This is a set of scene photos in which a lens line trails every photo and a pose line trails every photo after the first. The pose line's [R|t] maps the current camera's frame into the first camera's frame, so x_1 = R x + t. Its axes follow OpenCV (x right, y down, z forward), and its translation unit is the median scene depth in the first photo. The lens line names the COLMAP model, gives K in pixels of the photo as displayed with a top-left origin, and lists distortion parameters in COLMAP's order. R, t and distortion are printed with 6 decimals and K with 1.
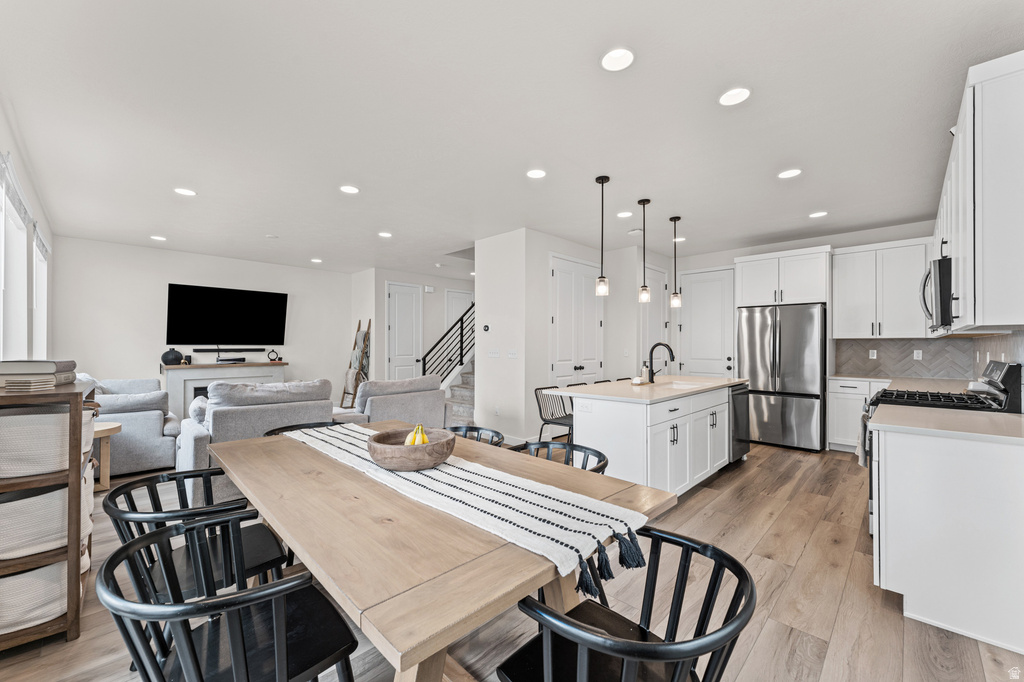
lens RADIAL K [[410.5, 0, 513.1], [0, 410.5, 342.4], [0, 0, 1]] dist [0.003556, 0.000089]
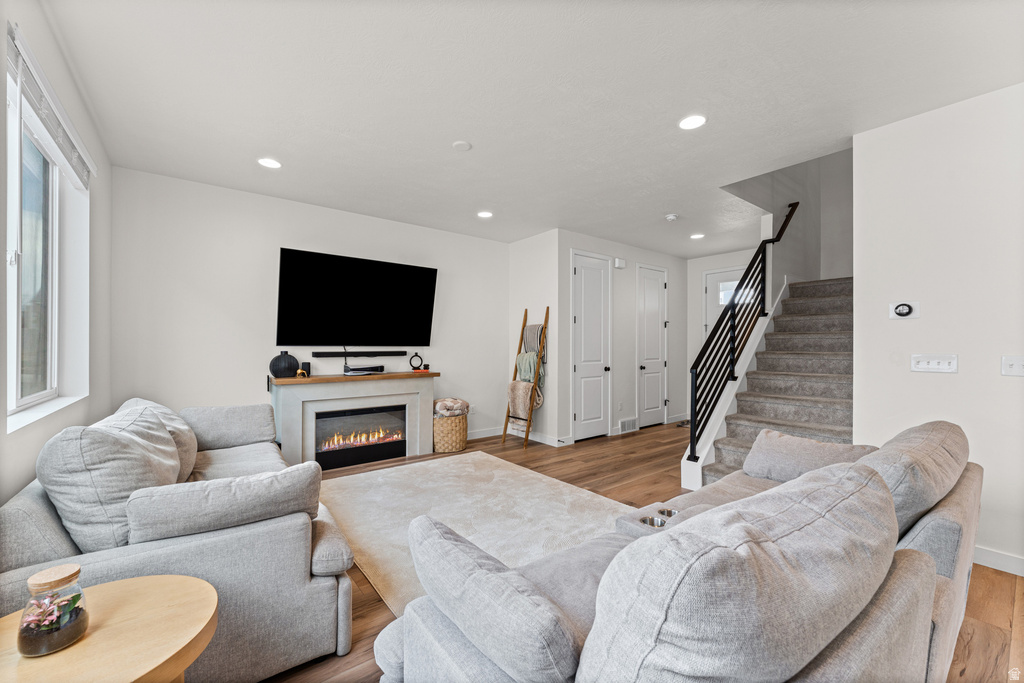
lens RADIAL K [[410.5, 0, 512.1], [0, 410.5, 343.3], [0, 0, 1]] dist [0.003556, 0.000089]
pose [[0.991751, -0.001272, -0.128169, -0.366821], [0.001684, 0.999994, 0.003107, 0.000173], [0.128164, -0.003298, 0.991747, 0.382269]]
